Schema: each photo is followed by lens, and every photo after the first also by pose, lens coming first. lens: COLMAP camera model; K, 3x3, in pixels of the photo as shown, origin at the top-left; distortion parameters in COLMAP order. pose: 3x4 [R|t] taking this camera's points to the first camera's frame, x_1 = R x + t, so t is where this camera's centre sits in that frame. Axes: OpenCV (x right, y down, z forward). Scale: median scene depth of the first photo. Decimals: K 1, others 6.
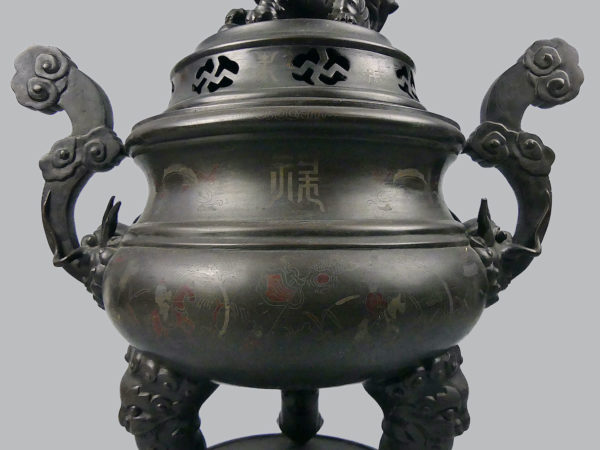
lens RADIAL K [[523.0, 0, 300.0], [0, 523.0, 225.0], [0, 0, 1]] dist [-0.006623, -0.001304]
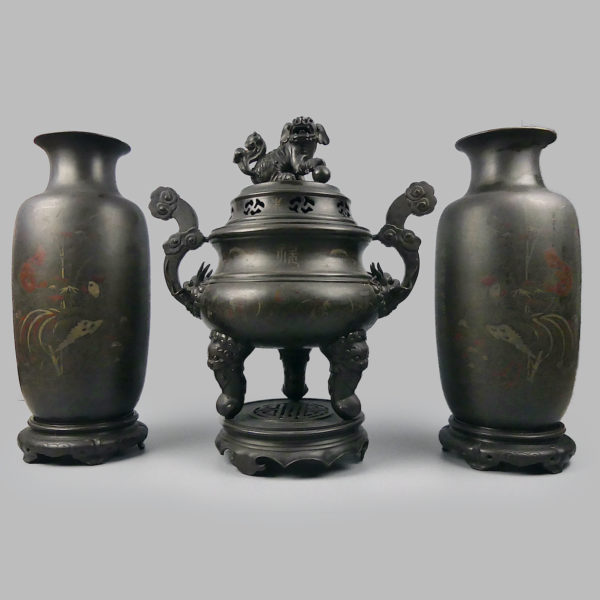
lens RADIAL K [[599.1, 0, 300.0], [0, 599.1, 300.0], [0, 0, 1]] dist [0.003332, -0.004872]
pose [[0.999517, -0.000113, -0.031085, 0.111347], [0.000001, 0.999993, -0.003610, 0.110097], [0.031086, 0.003609, 0.999510, -1.433950]]
